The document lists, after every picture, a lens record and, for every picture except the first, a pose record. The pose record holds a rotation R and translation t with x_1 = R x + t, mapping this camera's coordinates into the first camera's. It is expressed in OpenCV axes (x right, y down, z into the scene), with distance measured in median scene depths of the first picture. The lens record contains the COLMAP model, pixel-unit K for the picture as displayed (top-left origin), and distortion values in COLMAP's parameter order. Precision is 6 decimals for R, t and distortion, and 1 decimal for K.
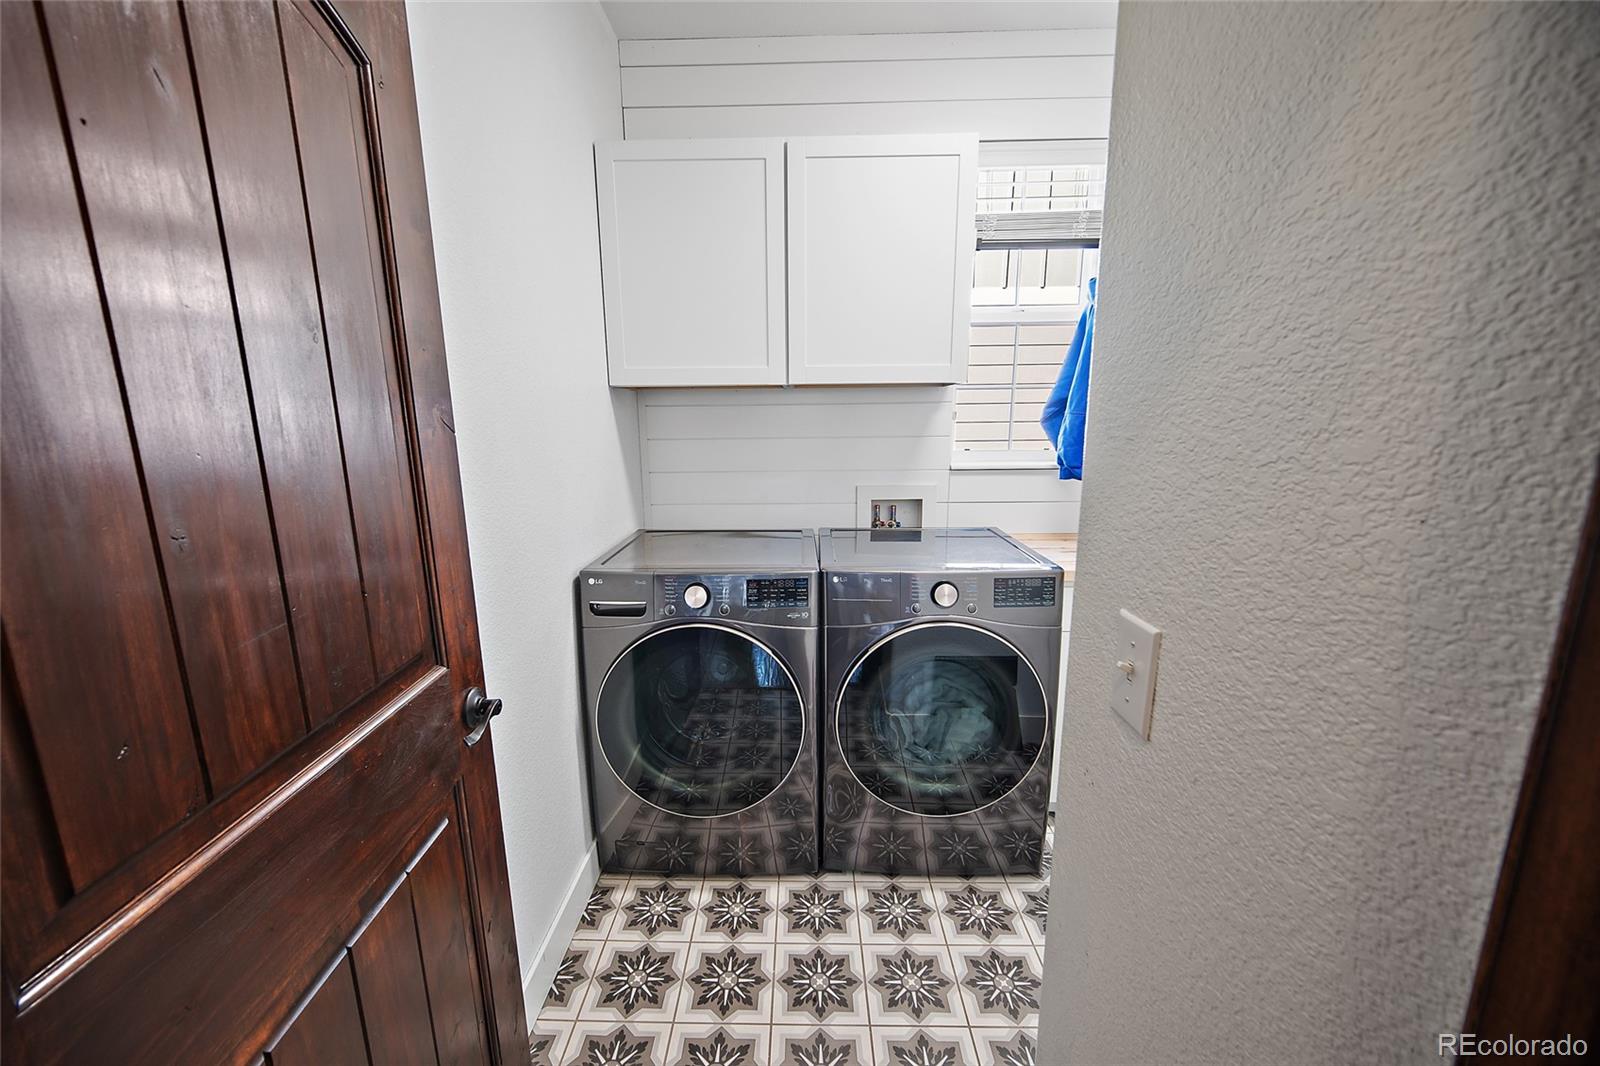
lens RADIAL K [[638.1, 0, 796.4], [0, 638.1, 540.3], [0, 0, 1]] dist [-0.000702, -0.000035]
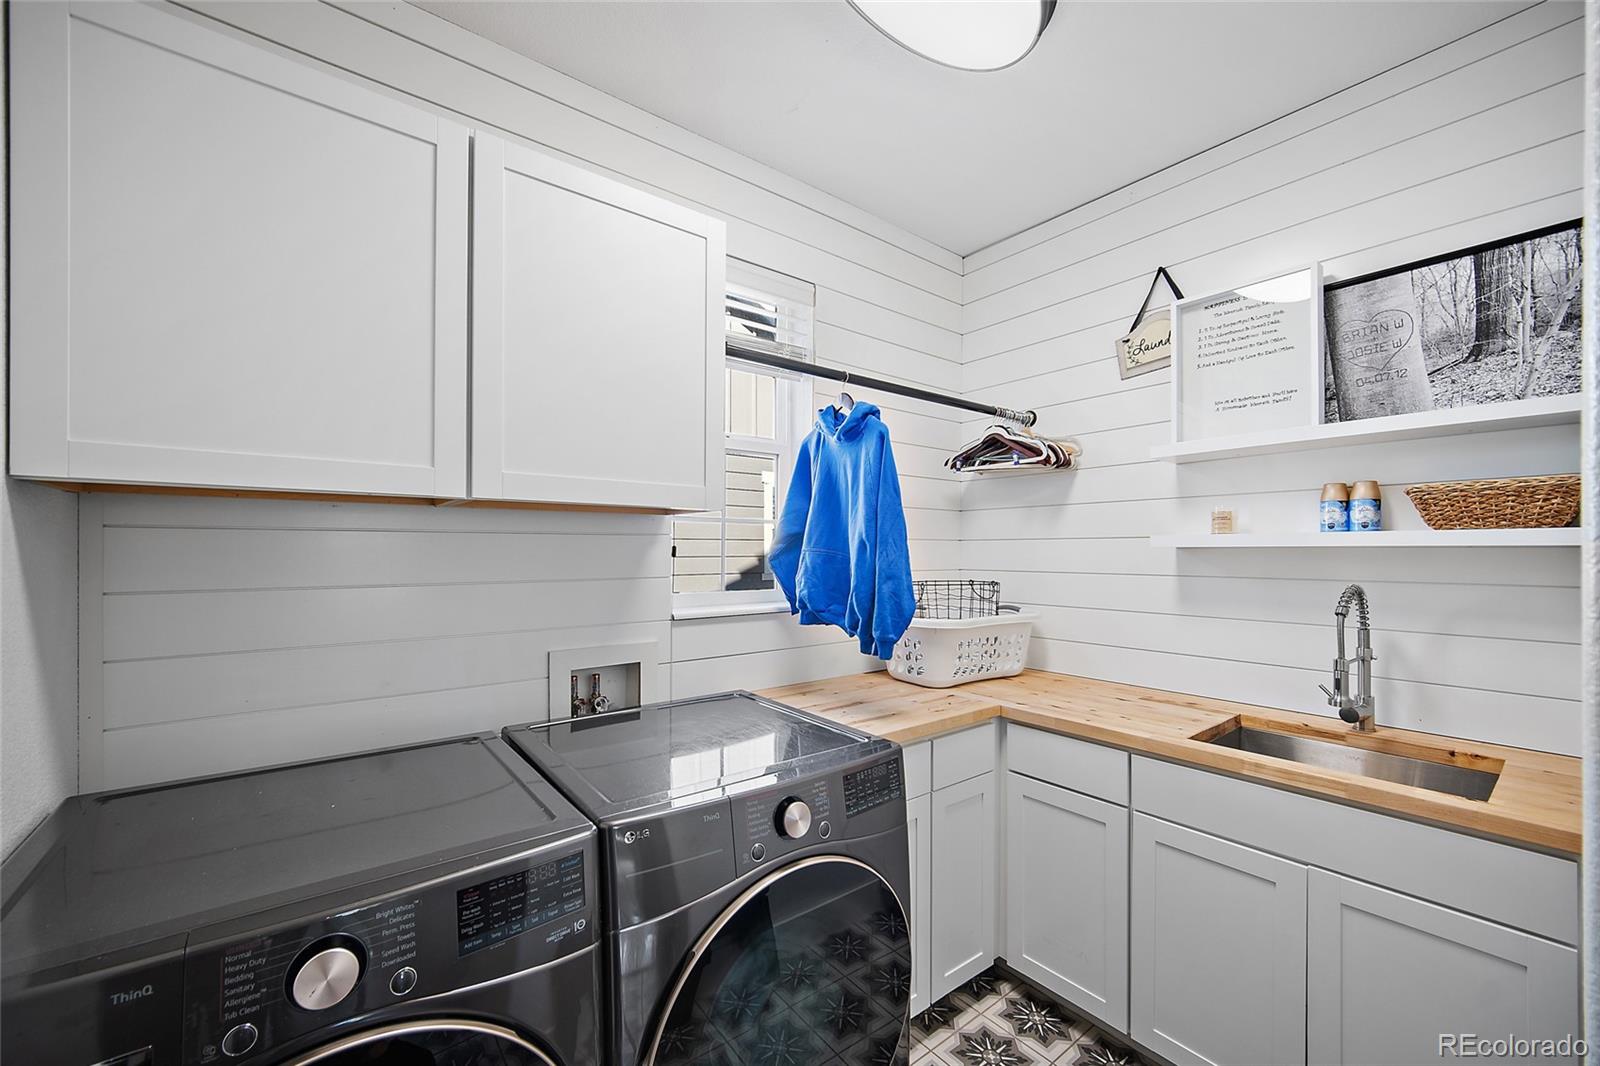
lens RADIAL K [[638.1, 0, 796.4], [0, 638.1, 540.3], [0, 0, 1]] dist [-0.000702, -0.000035]
pose [[0.770315, 0.020741, 0.637326, -0.148973], [0.110552, 0.979992, -0.165514, -0.067685], [-0.628007, 0.197955, 0.752610, 0.341707]]
